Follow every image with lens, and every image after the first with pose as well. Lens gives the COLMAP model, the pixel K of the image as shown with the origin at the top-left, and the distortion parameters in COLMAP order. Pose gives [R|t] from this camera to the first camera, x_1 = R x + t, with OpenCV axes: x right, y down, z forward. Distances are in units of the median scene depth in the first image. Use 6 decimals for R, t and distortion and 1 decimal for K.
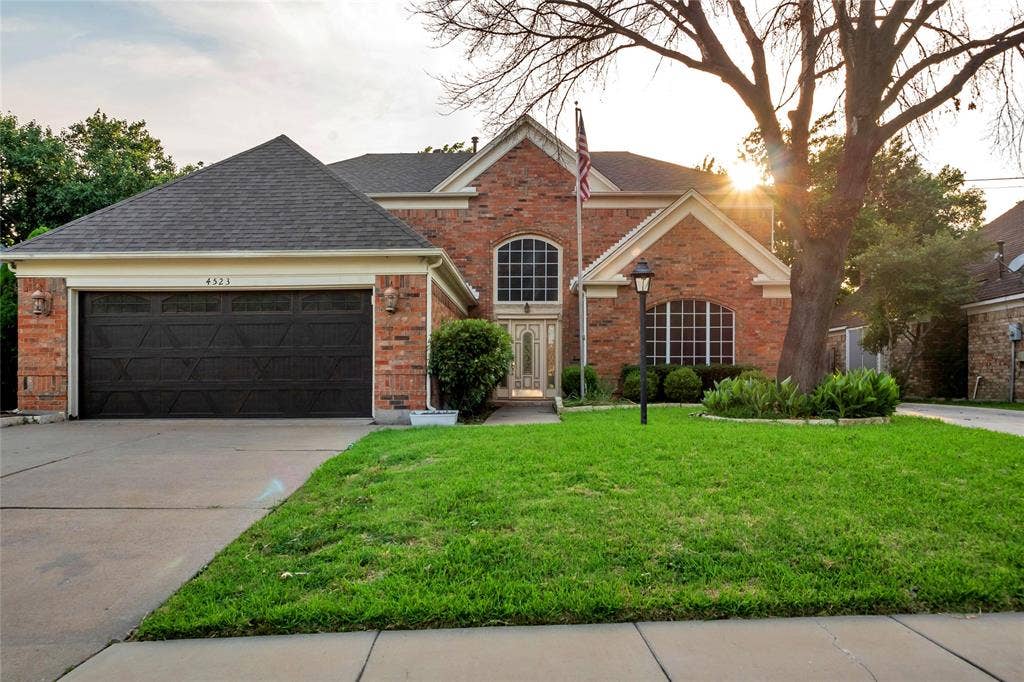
lens RADIAL K [[837.5, 0, 514.3], [0, 837.5, 365.9], [0, 0, 1]] dist [-0.001394, -0.005605]
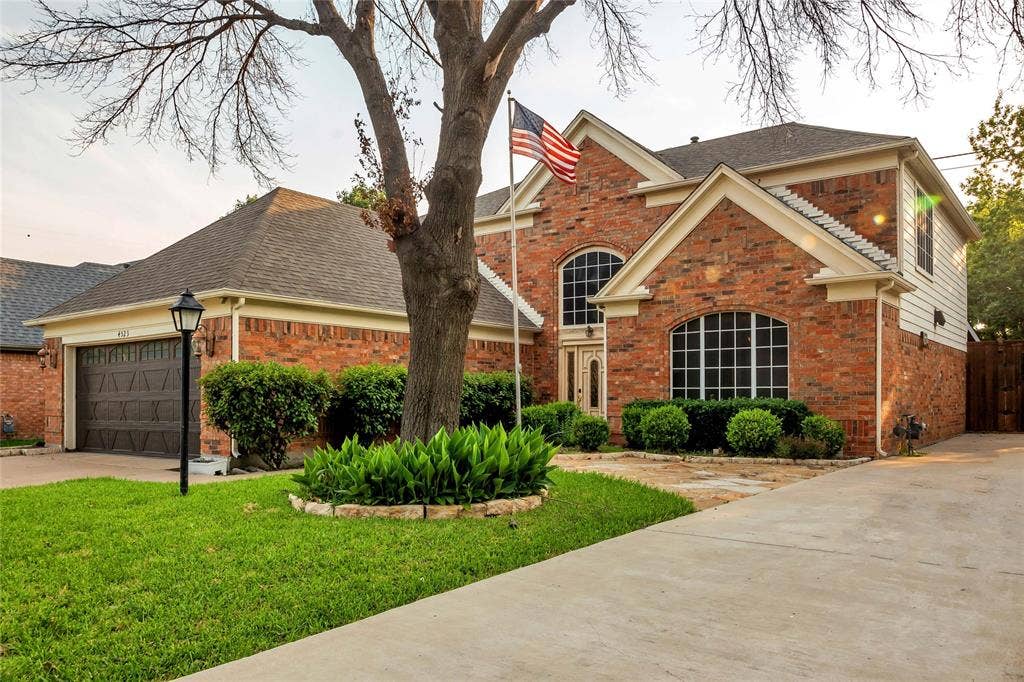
lens RADIAL K [[810.0, 0, 591.7], [0, 810.0, 368.5], [0, 0, 1]] dist [0.004479, 0.000871]
pose [[0.797230, -0.022530, -0.603255, 0.529372], [0.015241, 0.999736, -0.017196, -0.017121], [0.603483, 0.004515, 0.797363, 0.338000]]
